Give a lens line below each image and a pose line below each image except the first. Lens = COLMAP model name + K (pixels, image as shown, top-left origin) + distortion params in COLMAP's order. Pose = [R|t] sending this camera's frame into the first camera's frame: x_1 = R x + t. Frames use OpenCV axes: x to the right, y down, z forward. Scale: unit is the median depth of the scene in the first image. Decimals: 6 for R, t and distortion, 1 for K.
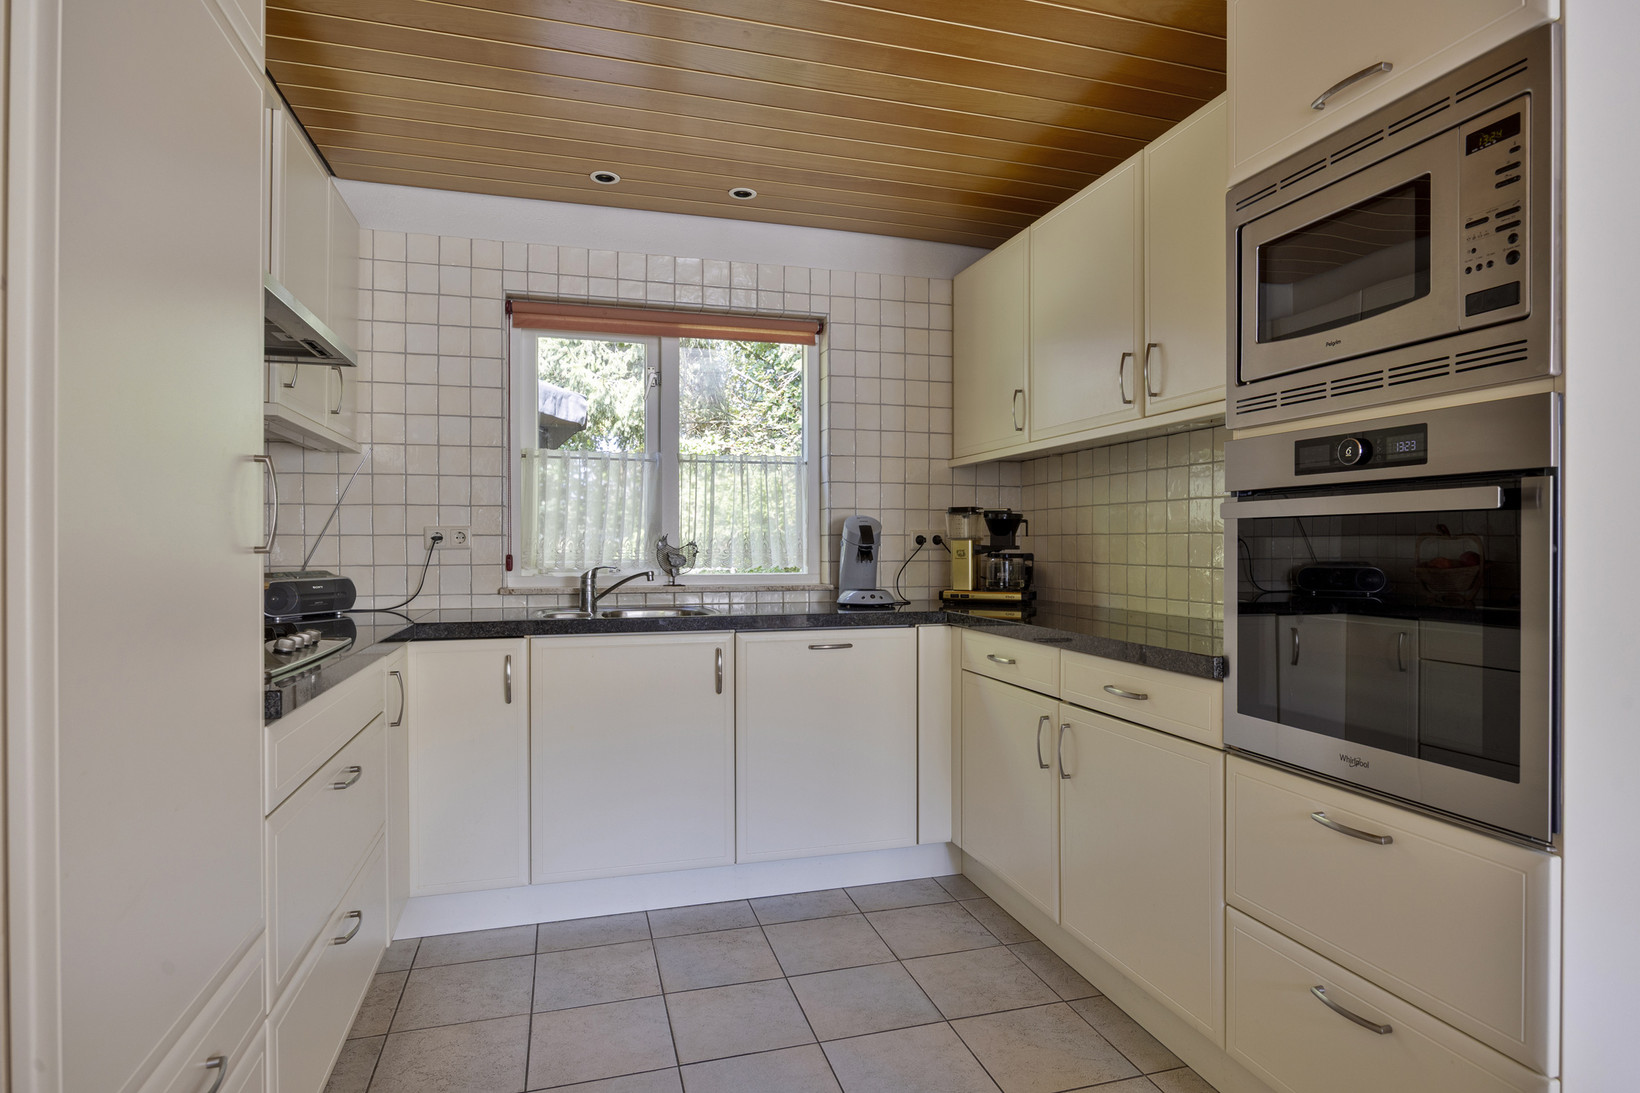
lens RADIAL K [[889.3, 0, 824.4], [0, 889.3, 546.7], [0, 0, 1]] dist [-0.001777, -0.004902]
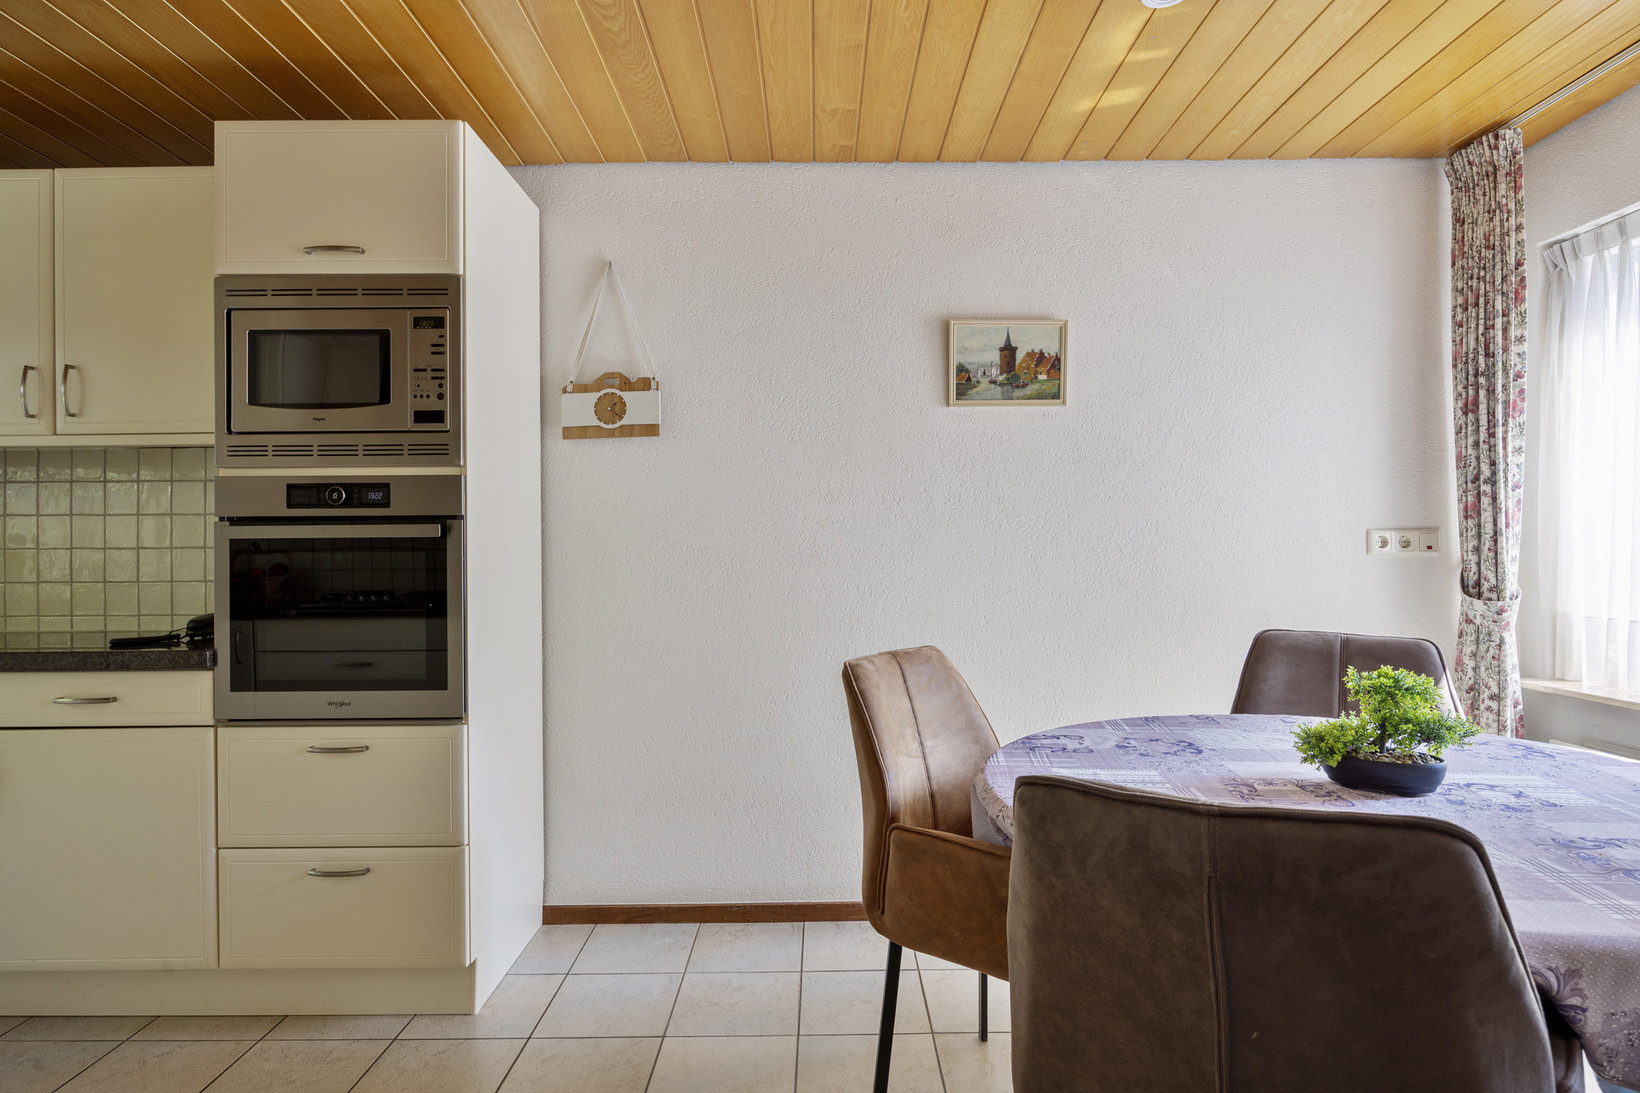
lens RADIAL K [[889.3, 0, 821.9], [0, 889.3, 549.3], [0, 0, 1]] dist [-0.001777, -0.004902]
pose [[0.282488, -0.001300, 0.959270, -0.613425], [0.012185, 0.999923, -0.002233, -0.003935], [-0.959193, 0.012319, 0.282482, -0.203659]]
